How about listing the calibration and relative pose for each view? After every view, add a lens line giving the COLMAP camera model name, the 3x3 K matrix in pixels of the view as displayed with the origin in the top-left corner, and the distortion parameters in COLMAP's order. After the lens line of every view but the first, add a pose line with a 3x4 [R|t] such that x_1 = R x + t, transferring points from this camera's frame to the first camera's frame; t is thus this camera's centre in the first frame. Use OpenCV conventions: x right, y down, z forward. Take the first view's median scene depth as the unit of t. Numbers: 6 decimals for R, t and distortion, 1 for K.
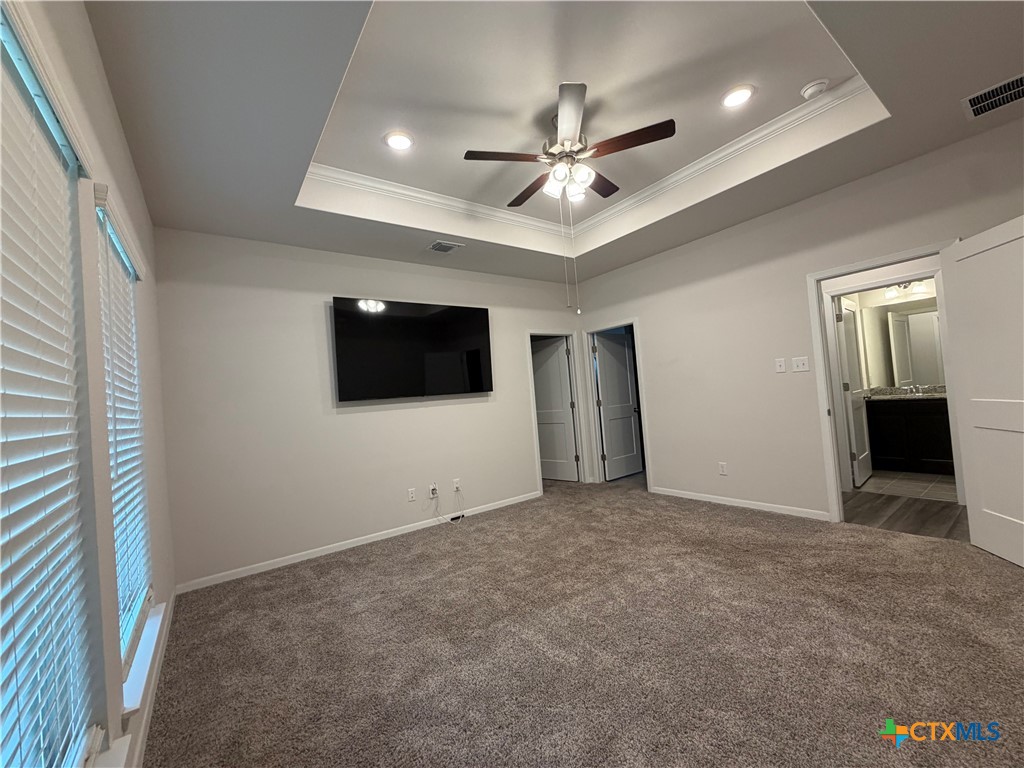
lens RADIAL K [[407.9, 0, 504.2], [0, 407.9, 377.3], [0, 0, 1]] dist [-0.000005, -0.000520]
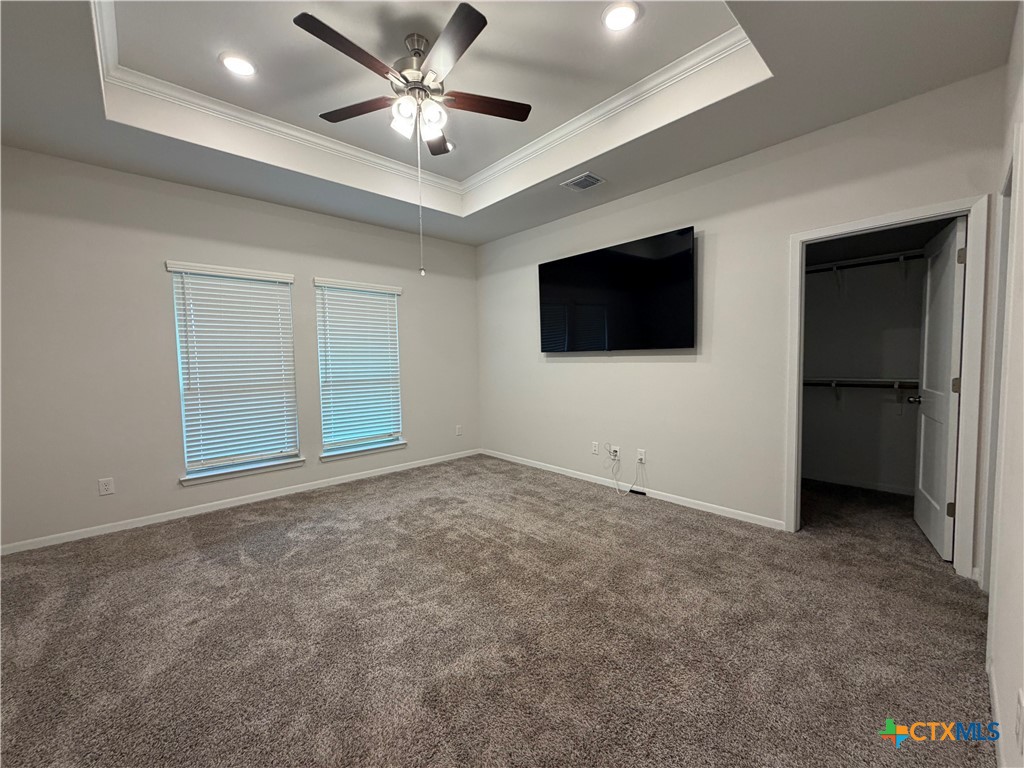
lens RADIAL K [[407.9, 0, 509.4], [0, 407.9, 387.5], [0, 0, 1]] dist [-0.000005, -0.000520]
pose [[0.116989, 0.145063, -0.982482, 0.713982], [0.057155, 0.986652, 0.152485, -0.025344], [0.991487, -0.073992, 0.107136, 0.691806]]
